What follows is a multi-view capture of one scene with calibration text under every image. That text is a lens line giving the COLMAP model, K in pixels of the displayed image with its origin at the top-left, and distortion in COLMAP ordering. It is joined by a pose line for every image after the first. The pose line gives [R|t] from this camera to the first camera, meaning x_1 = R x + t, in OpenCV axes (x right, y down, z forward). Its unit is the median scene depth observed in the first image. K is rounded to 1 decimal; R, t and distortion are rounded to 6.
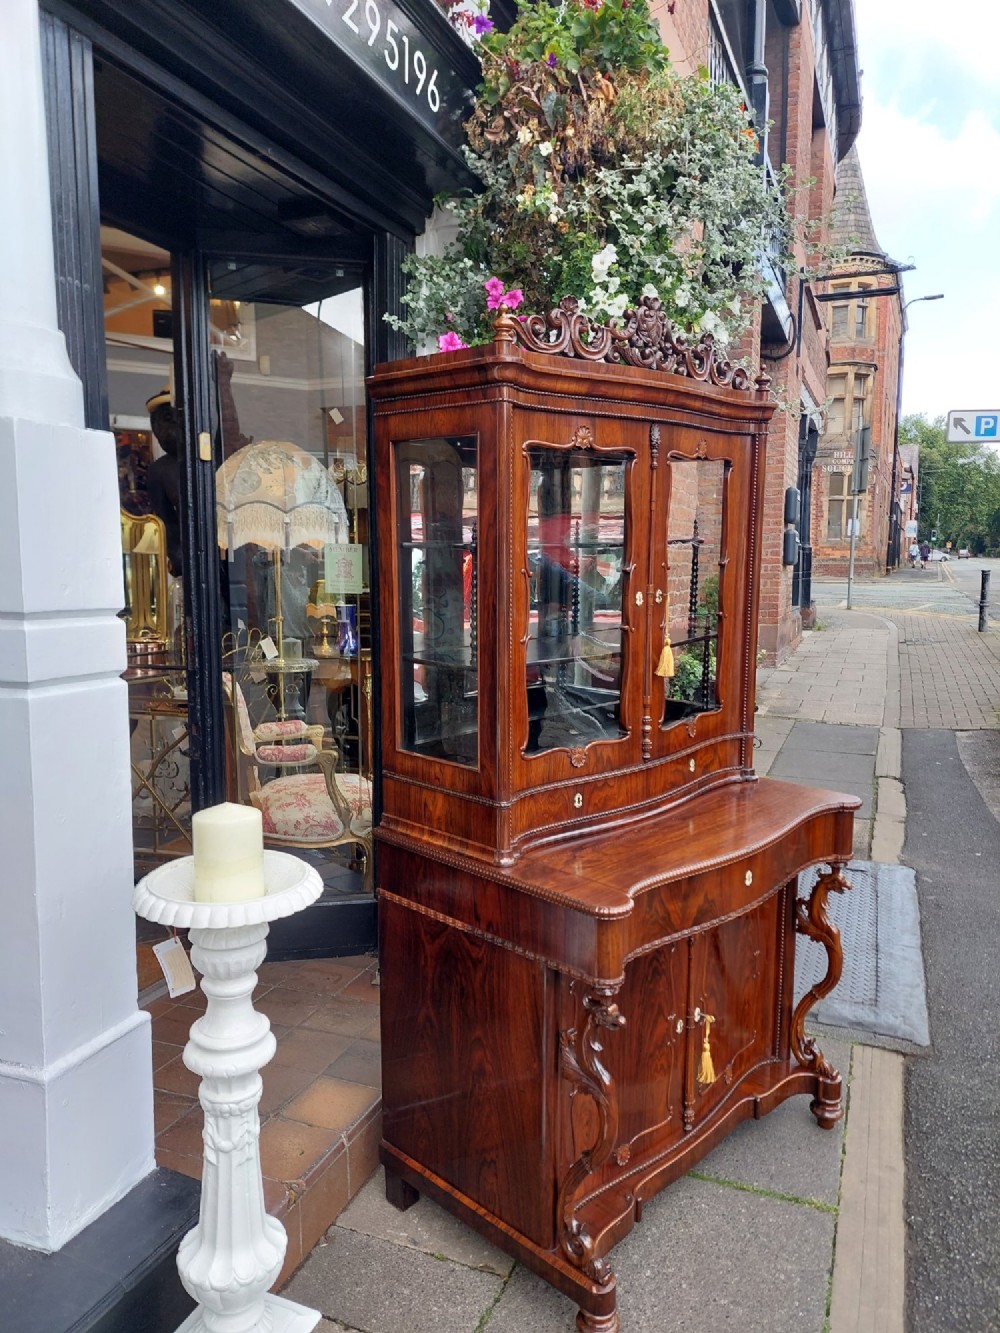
lens RADIAL K [[967.0, 0, 497.1], [0, 967.0, 674.0], [0, 0, 1]] dist [0.055716, -0.074700]
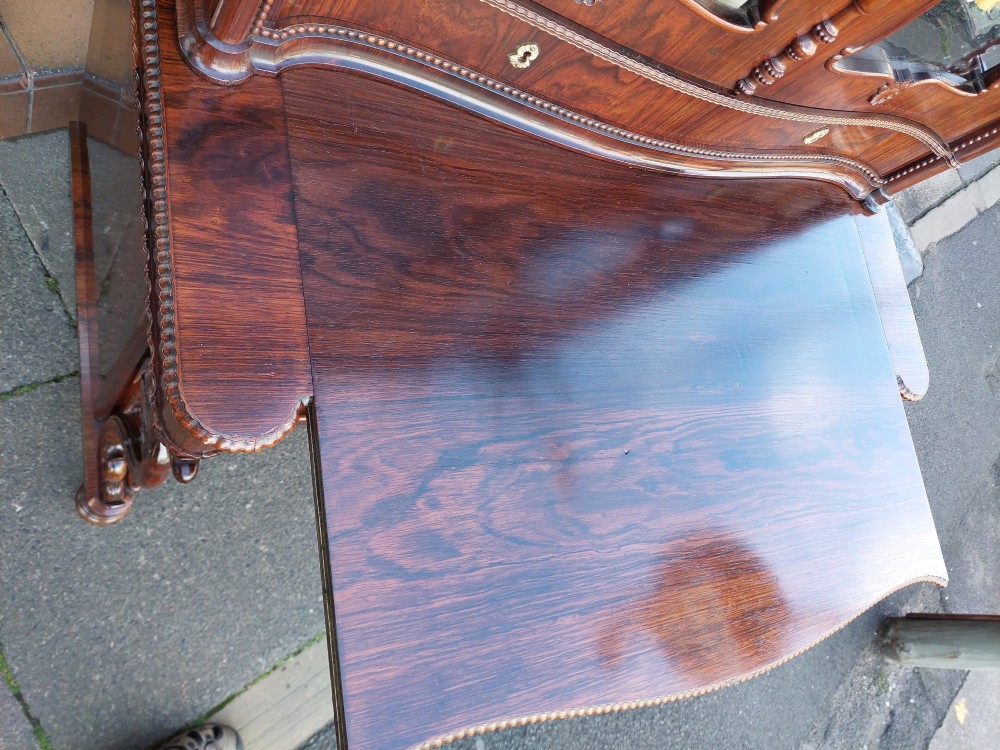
lens RADIAL K [[732.0, 0, 495.9], [0, 732.0, 373.0], [0, 0, 1]] dist [0.006341, -0.003891]
pose [[0.686397, 0.679573, 0.258920, 0.060400], [-0.606512, 0.338502, 0.719416, -0.026828], [0.401251, -0.650843, 0.644516, 0.494877]]
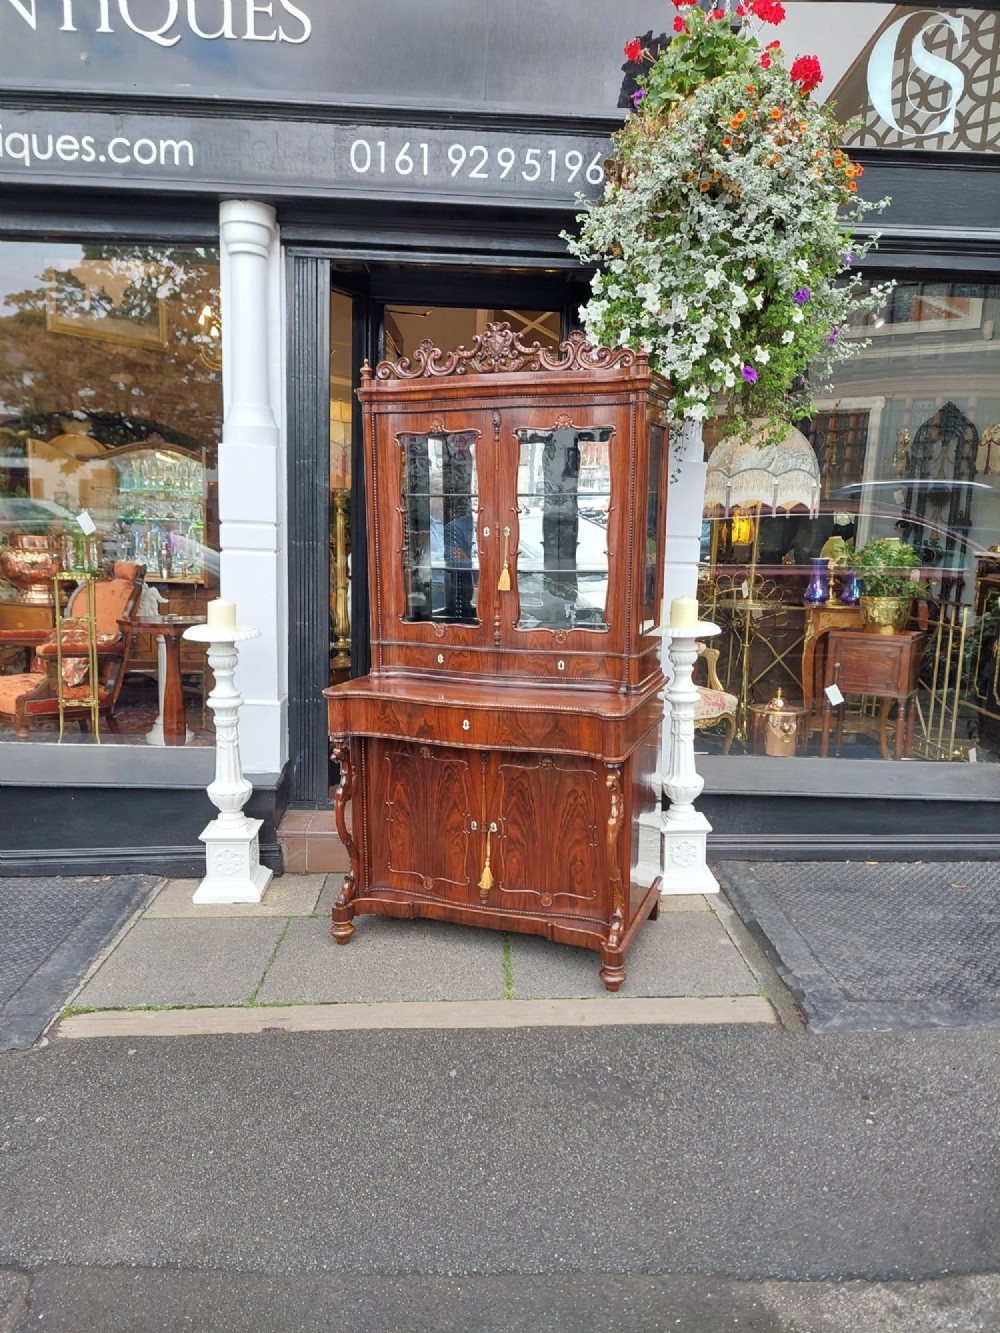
lens RADIAL K [[967.0, 0, 497.1], [0, 967.0, 674.0], [0, 0, 1]] dist [0.055716, -0.074700]
pose [[0.405208, 0.155373, -0.900925, 1.084634], [-0.132834, 0.985001, 0.110128, -0.021563], [0.904523, 0.075049, 0.419769, 0.293427]]
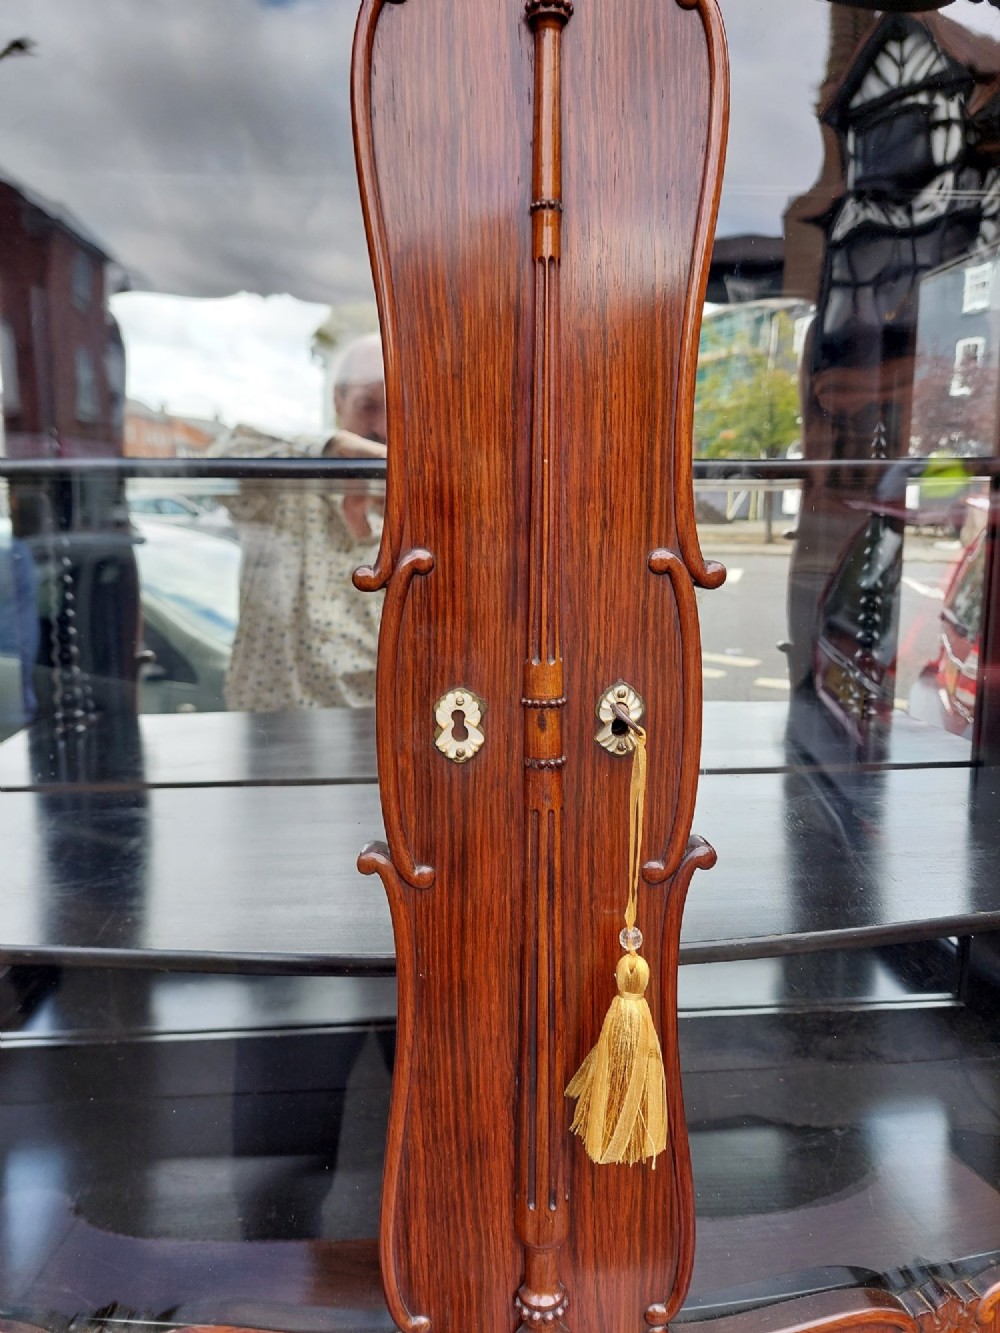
lens RADIAL K [[967.0, 0, 497.1], [0, 967.0, 674.0], [0, 0, 1]] dist [0.055716, -0.074700]
pose [[0.754948, 0.100503, -0.648037, 0.199003], [-0.094278, 0.994555, 0.044412, -0.070300], [0.648972, 0.027567, 0.760313, 0.611338]]
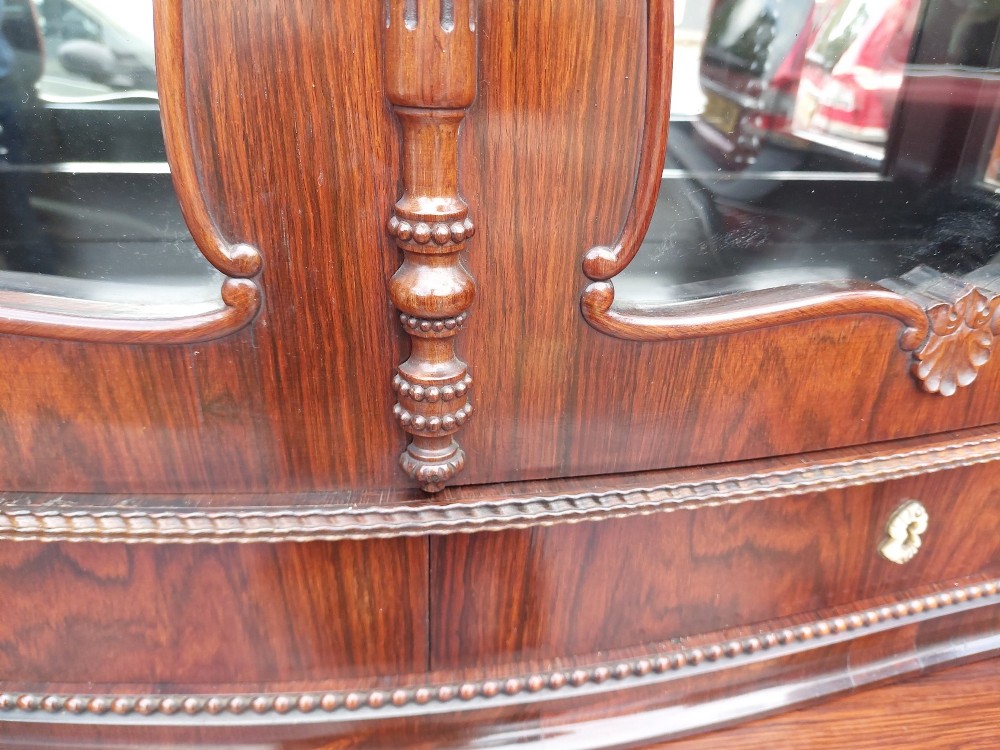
lens RADIAL K [[735.2, 0, 500.0], [0, 735.2, 375.0], [0, 0, 1]] dist [0.020594, -0.025803]
pose [[0.801708, 0.281964, -0.527030, 0.164308], [-0.125909, 0.941622, 0.312243, 0.024923], [0.584304, -0.183970, 0.790407, 0.677434]]
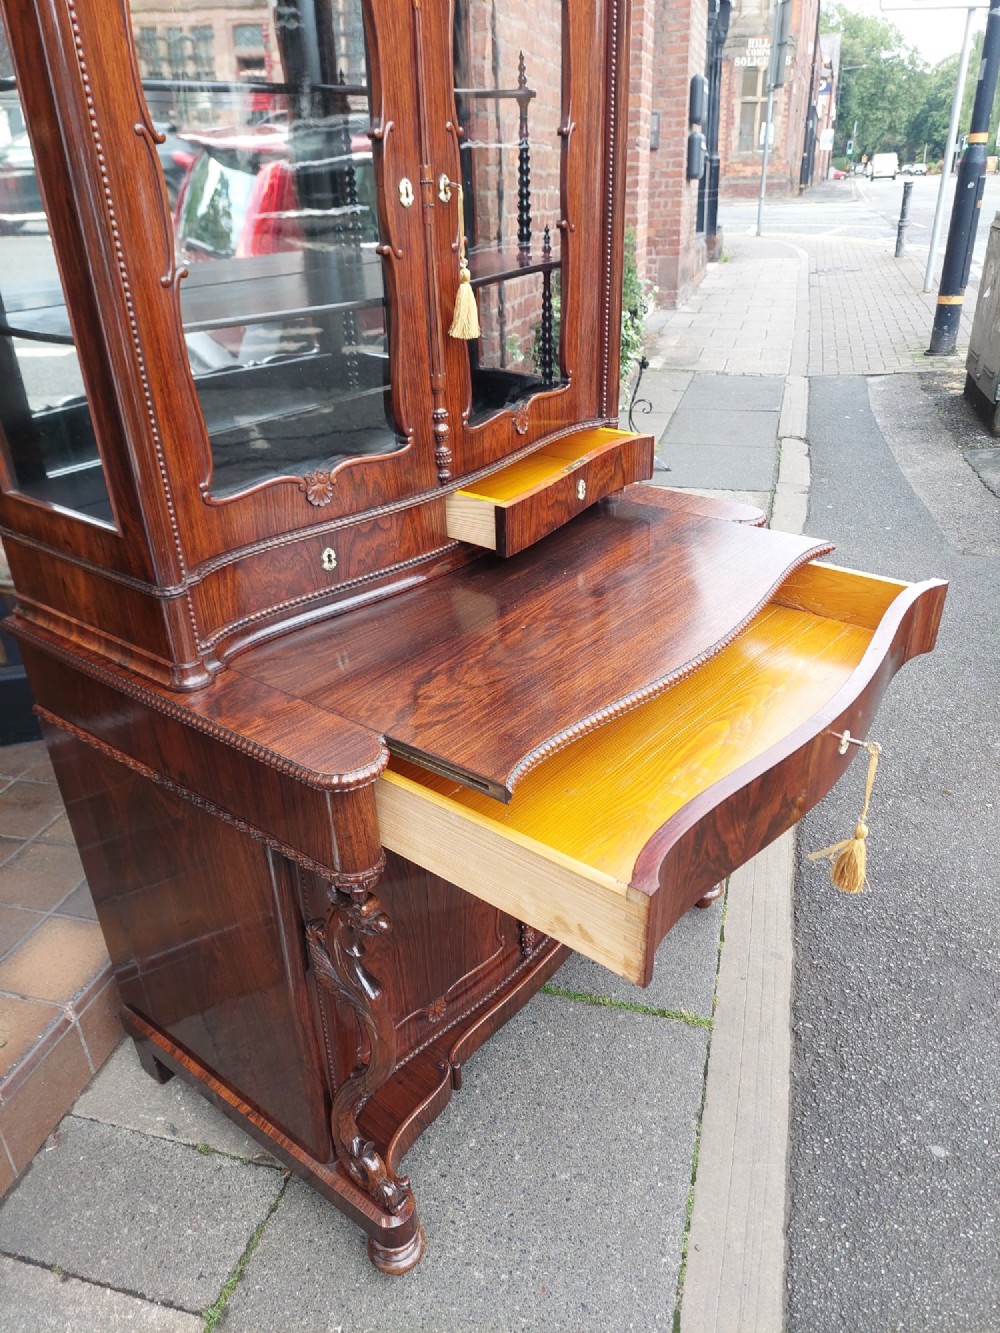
lens RADIAL K [[967.0, 0, 497.1], [0, 967.0, 674.0], [0, 0, 1]] dist [0.055716, -0.074700]
pose [[0.993645, -0.074280, 0.084566, 0.092988], [0.041541, 0.940293, 0.337822, -0.003551], [-0.104610, -0.332162, 0.937403, 0.265382]]
